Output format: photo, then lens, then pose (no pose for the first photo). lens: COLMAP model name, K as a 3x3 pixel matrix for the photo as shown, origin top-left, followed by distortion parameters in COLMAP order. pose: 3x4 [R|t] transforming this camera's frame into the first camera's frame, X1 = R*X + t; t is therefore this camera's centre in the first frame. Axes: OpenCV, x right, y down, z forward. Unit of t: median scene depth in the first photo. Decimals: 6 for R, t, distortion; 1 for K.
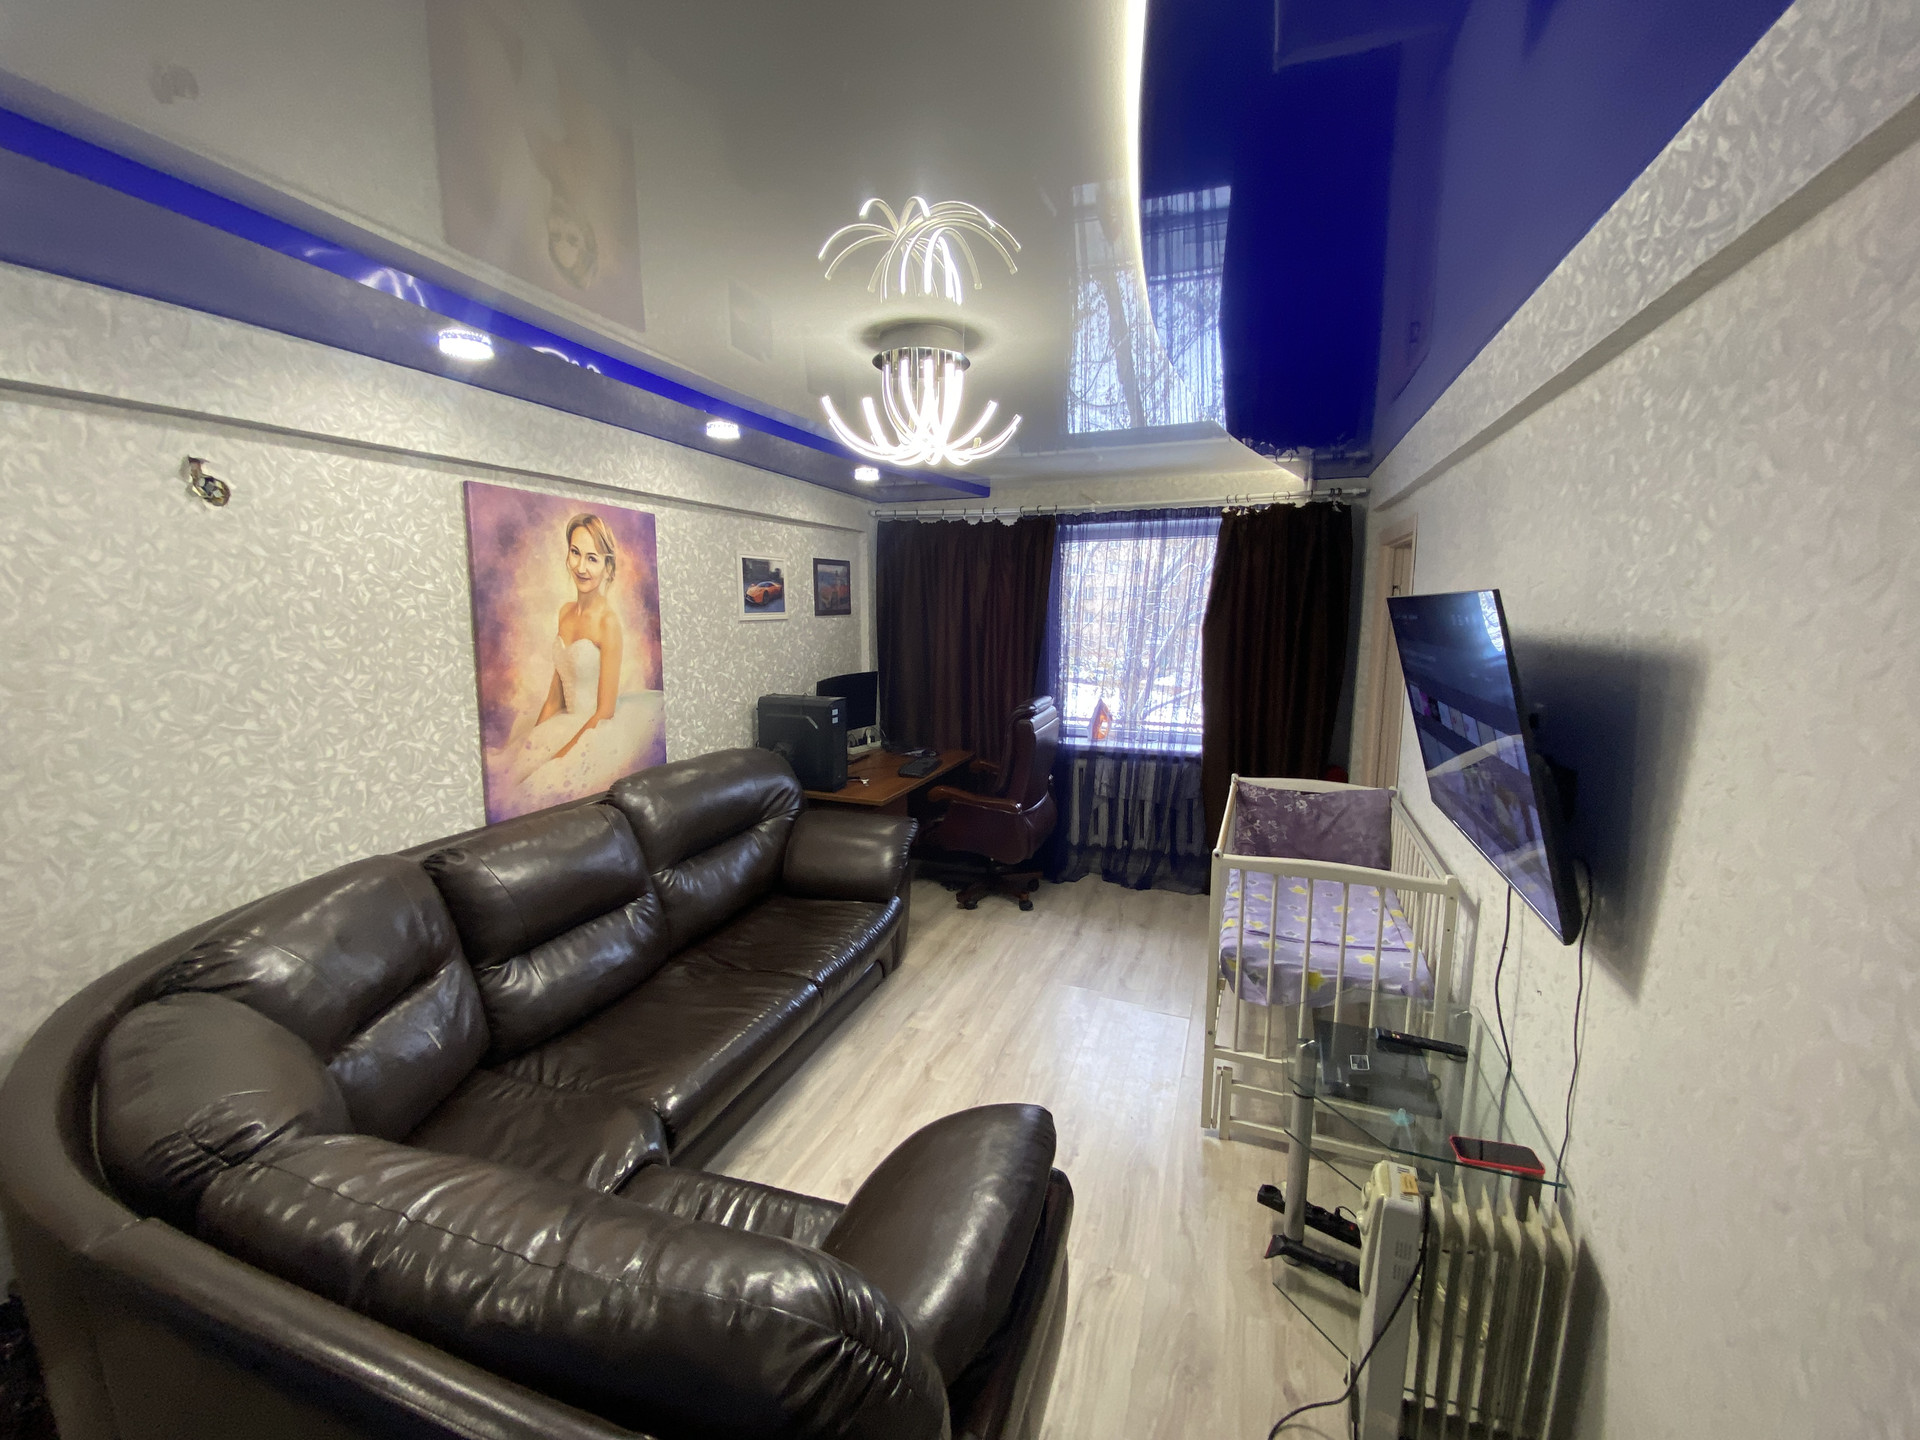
lens RADIAL K [[774.7, 0, 955.4], [0, 774.7, 706.2], [0, 0, 1]] dist [-0.018032, -0.005830]
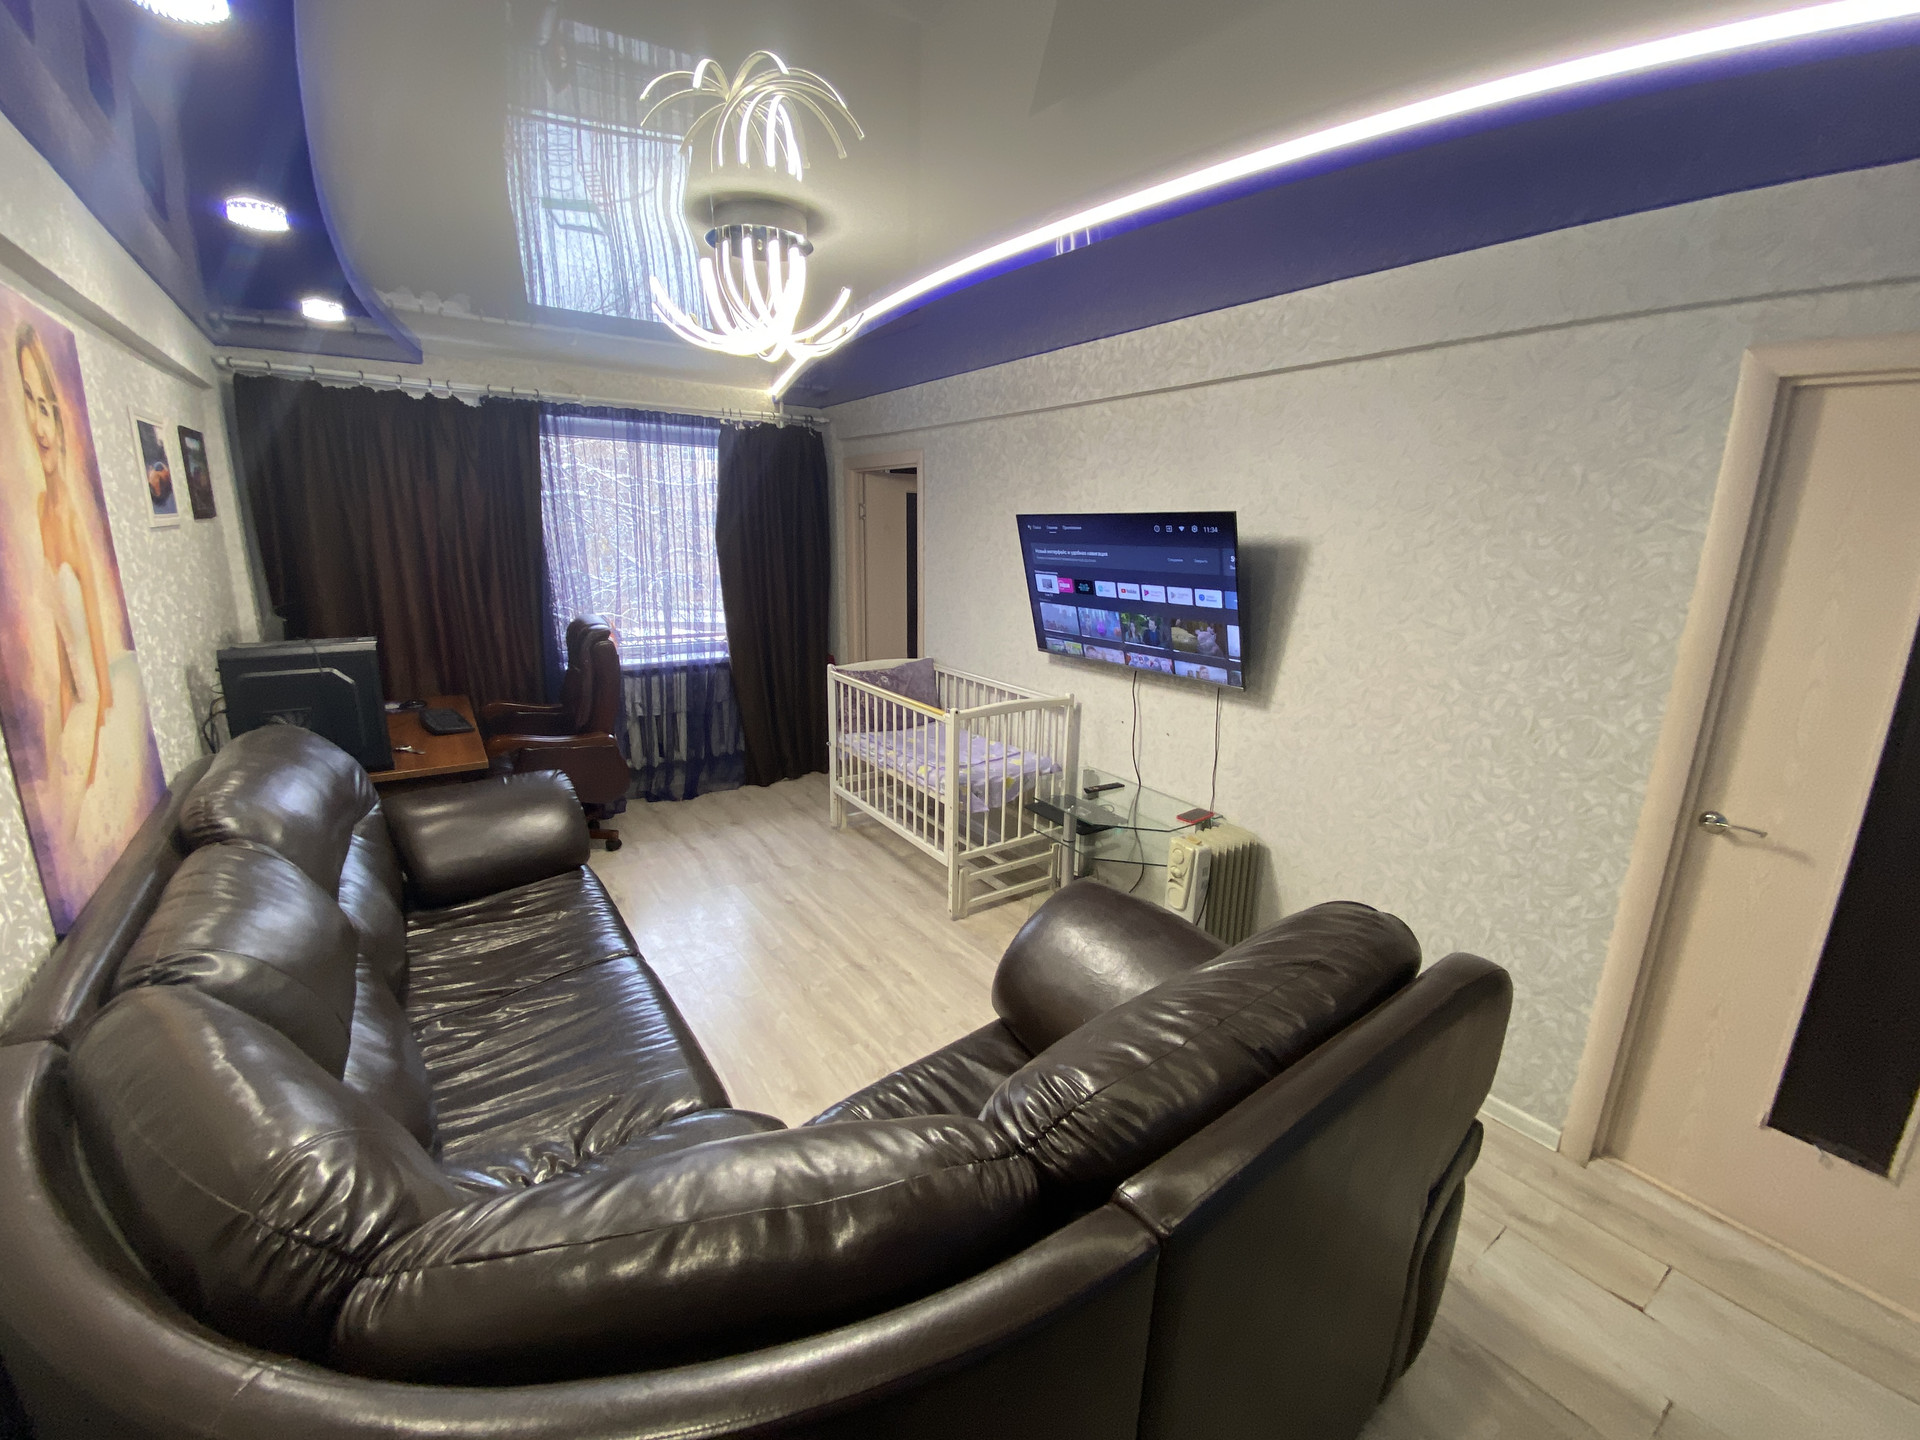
lens RADIAL K [[774.7, 0, 988.1], [0, 774.7, 727.9], [0, 0, 1]] dist [-0.018032, -0.005830]
pose [[0.517765, -0.201918, 0.831354, -0.391813], [0.080767, 0.978945, 0.187464, -0.015115], [-0.851702, -0.029916, 0.523172, 0.131413]]
